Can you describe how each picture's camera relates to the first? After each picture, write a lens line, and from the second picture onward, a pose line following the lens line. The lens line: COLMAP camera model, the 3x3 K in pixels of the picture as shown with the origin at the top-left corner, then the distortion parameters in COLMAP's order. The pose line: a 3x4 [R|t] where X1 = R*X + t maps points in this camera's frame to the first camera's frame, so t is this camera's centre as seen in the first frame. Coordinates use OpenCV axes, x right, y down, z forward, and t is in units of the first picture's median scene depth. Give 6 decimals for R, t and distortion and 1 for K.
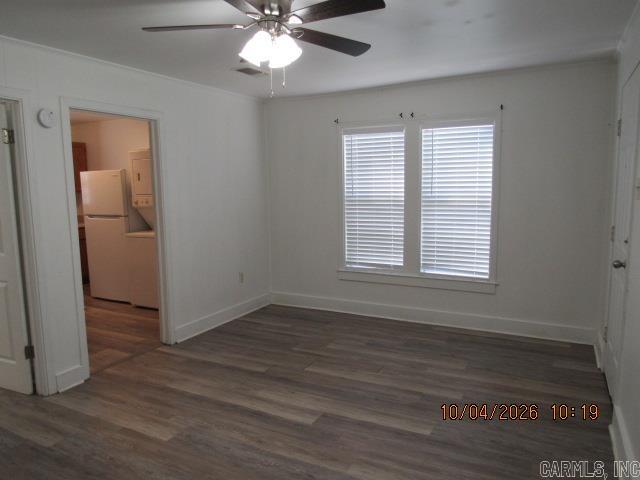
lens RADIAL K [[462.5, 0, 320.0], [0, 462.5, 240.0], [0, 0, 1]] dist [-0.012944, -0.004467]
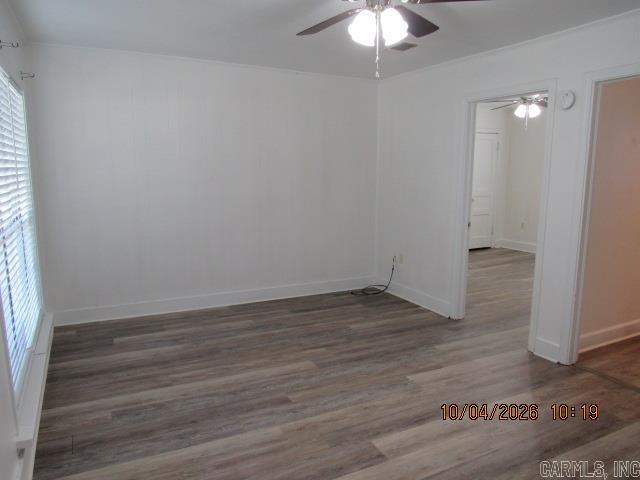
lens RADIAL K [[463.9, 0, 320.0], [0, 463.9, 240.0], [0, 0, 1]] dist [-0.005447, 0.003465]
pose [[-0.579544, 0.135841, -0.803540, 0.559054], [-0.096527, 0.967626, 0.233200, -0.136984], [0.809204, 0.212712, -0.547670, 1.065096]]
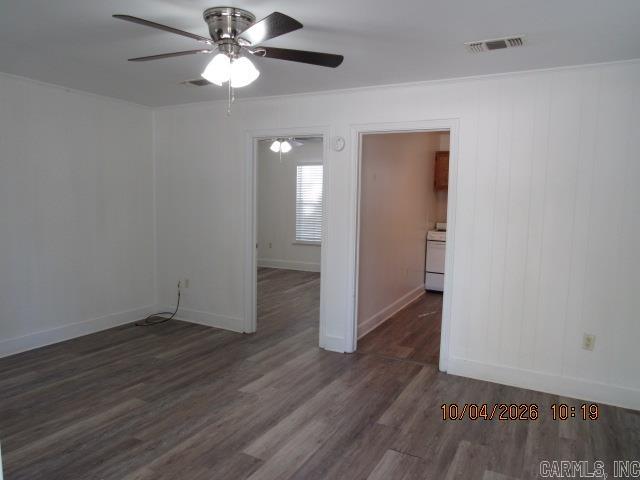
lens RADIAL K [[462.5, 0, 320.0], [0, 462.5, 240.0], [0, 0, 1]] dist [-0.012944, -0.004467]
pose [[-0.015619, 0.107638, -0.994067, 0.692499], [-0.137436, 0.984521, 0.108763, -0.118938], [0.990387, 0.138320, -0.000584, 0.883078]]
